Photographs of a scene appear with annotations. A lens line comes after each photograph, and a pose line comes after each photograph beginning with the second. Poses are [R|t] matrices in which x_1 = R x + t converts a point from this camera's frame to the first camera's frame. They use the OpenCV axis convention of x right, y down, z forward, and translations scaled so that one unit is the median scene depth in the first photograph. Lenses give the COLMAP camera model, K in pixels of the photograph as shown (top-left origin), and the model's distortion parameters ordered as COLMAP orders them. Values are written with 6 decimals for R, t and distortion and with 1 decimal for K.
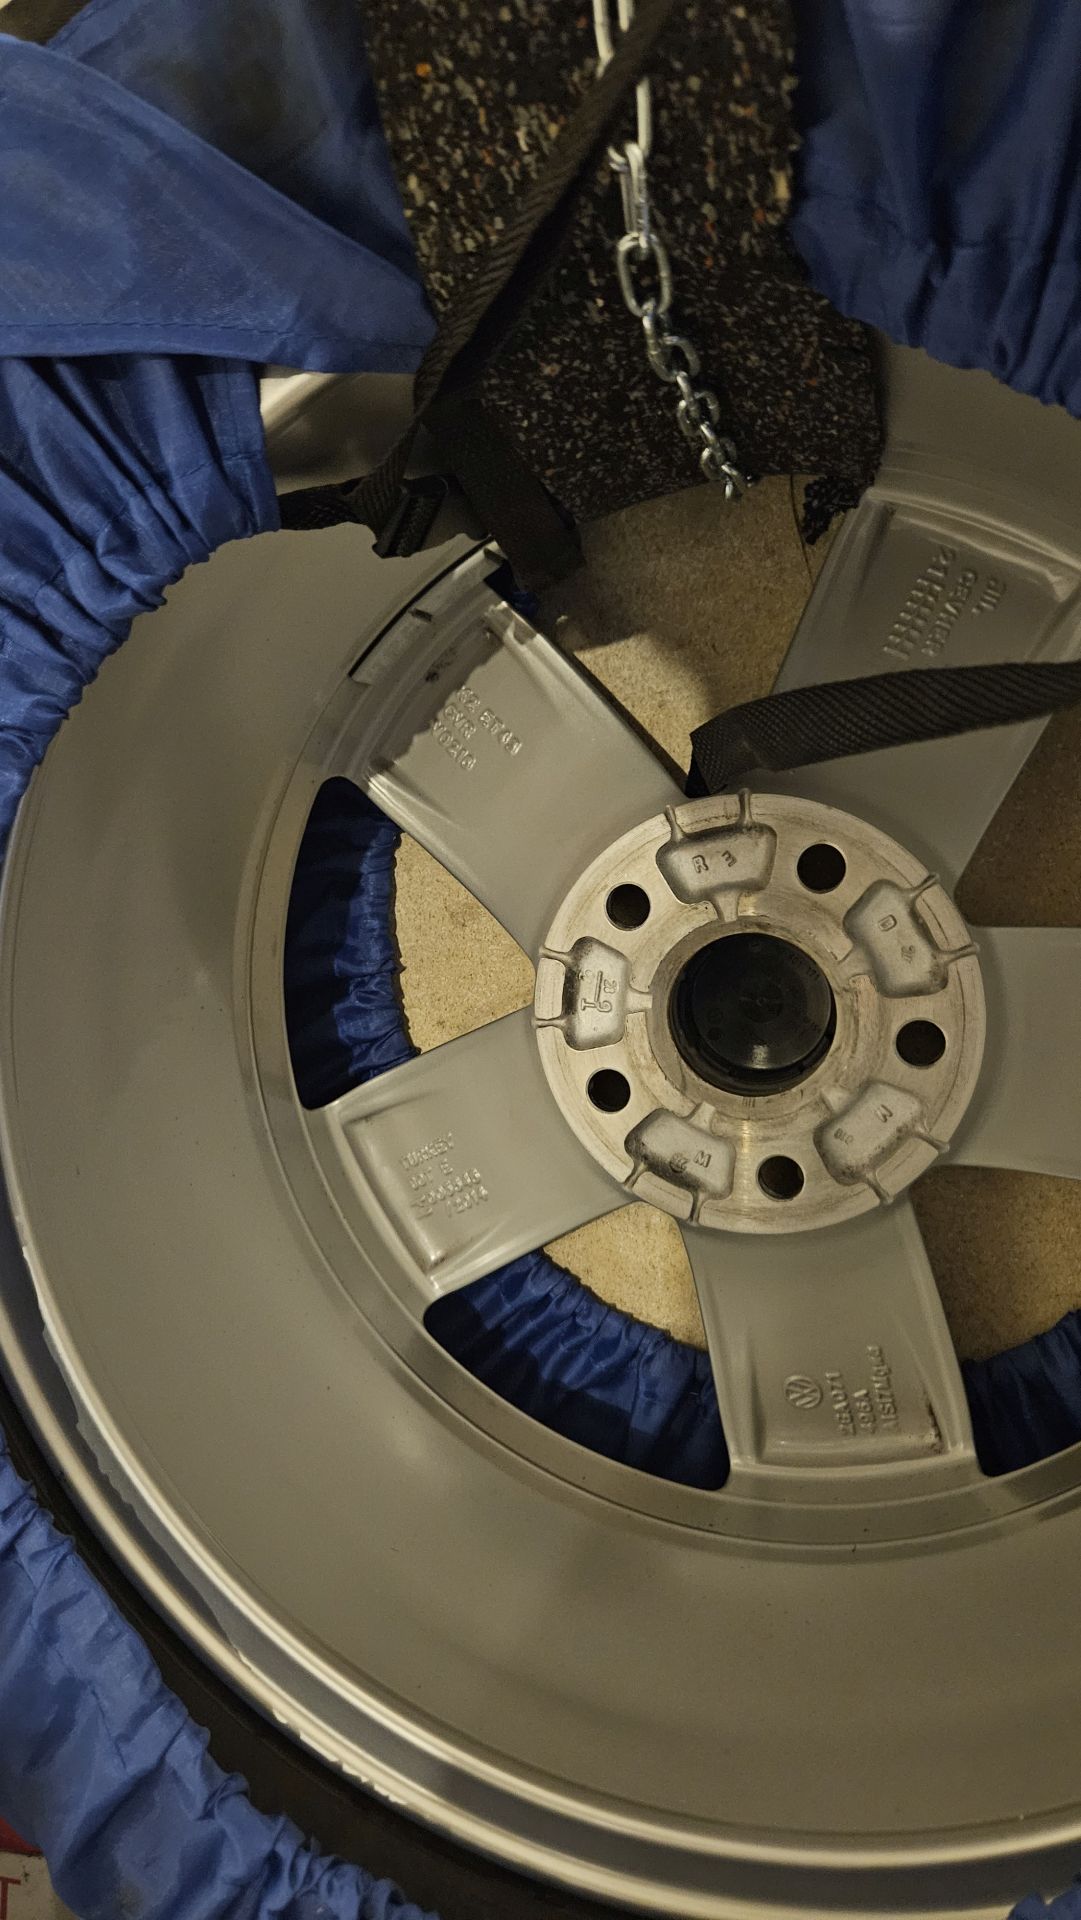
lens RADIAL K [[1464.6, 0, 483.3], [0, 1464.6, 972.0], [0, 0, 1]] dist [0.074912, -0.039337]
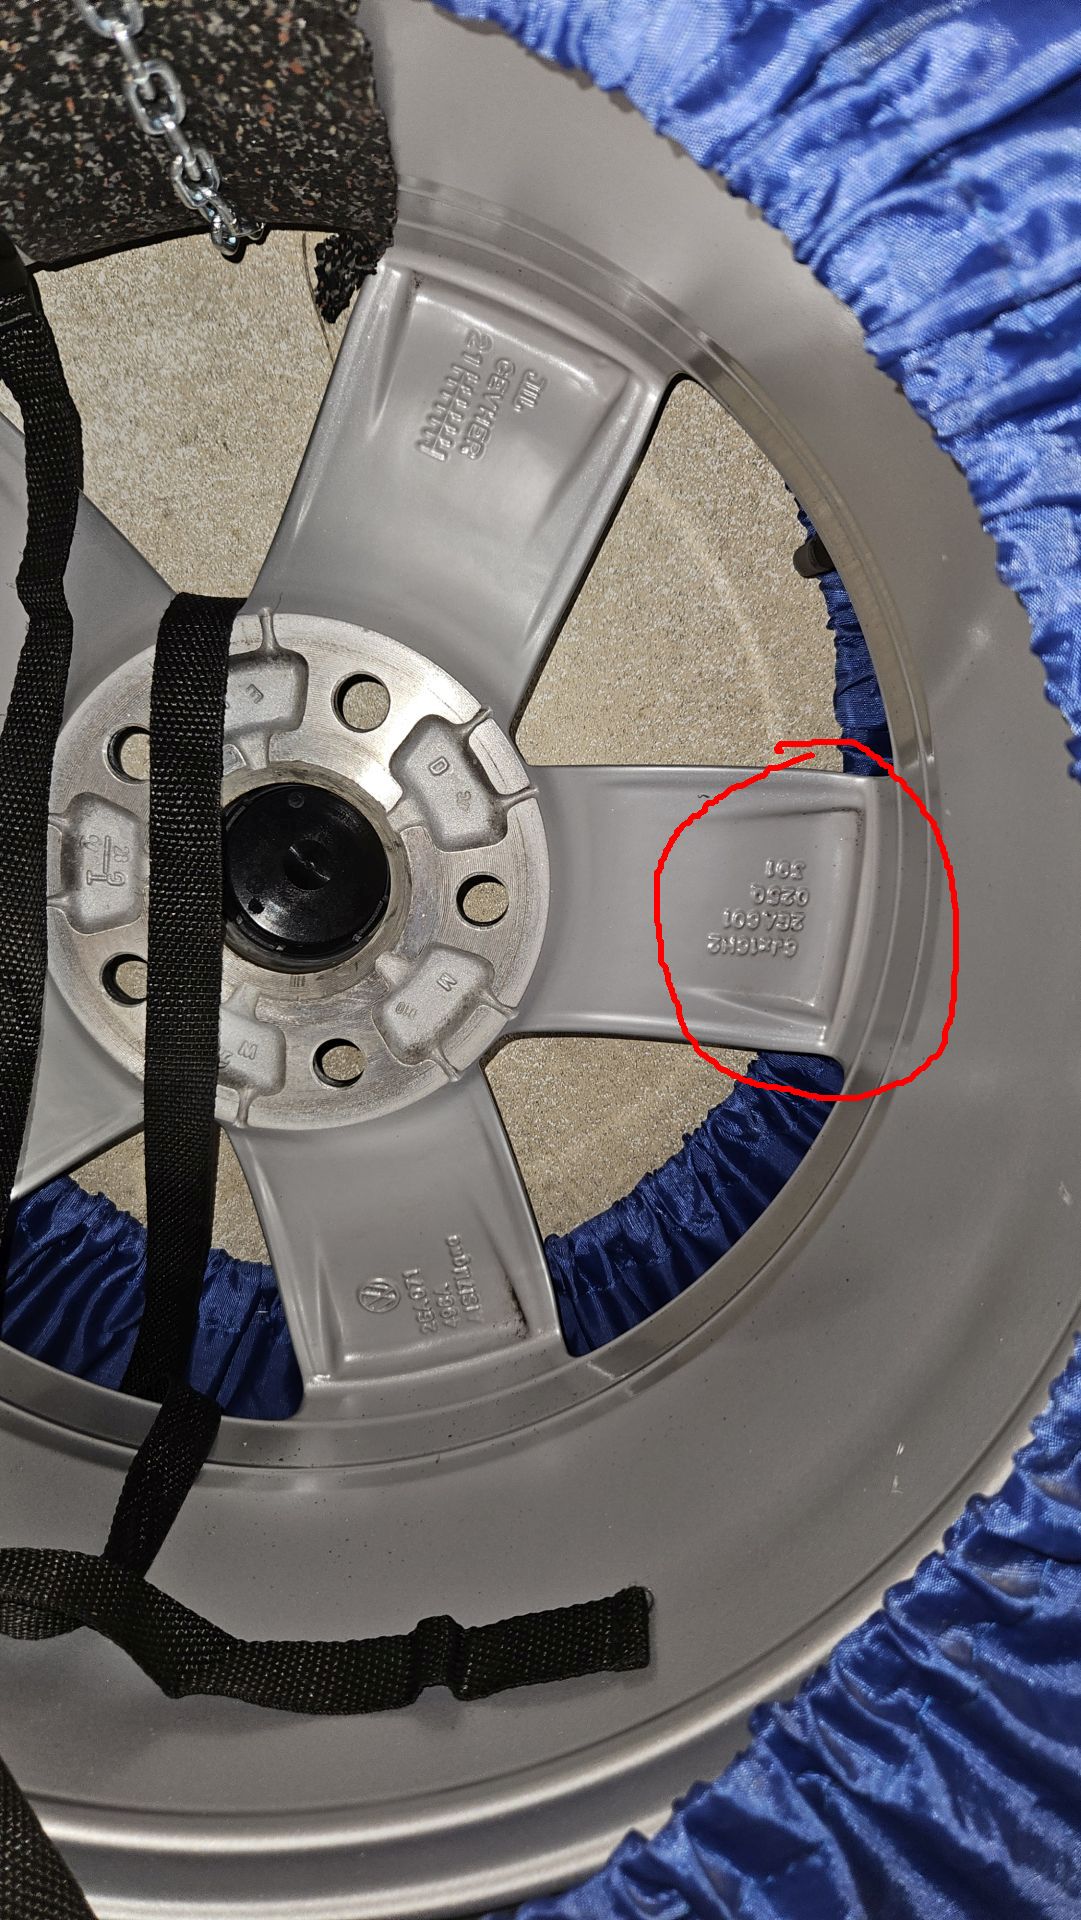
lens RADIAL K [[1464.6, 0, 483.3], [0, 1464.6, 972.0], [0, 0, 1]] dist [0.074912, -0.039337]
pose [[0.961610, -0.072900, 0.264559, 0.059802], [0.052931, 0.995238, 0.081849, 0.019399], [-0.269266, -0.064704, 0.960890, 0.146184]]
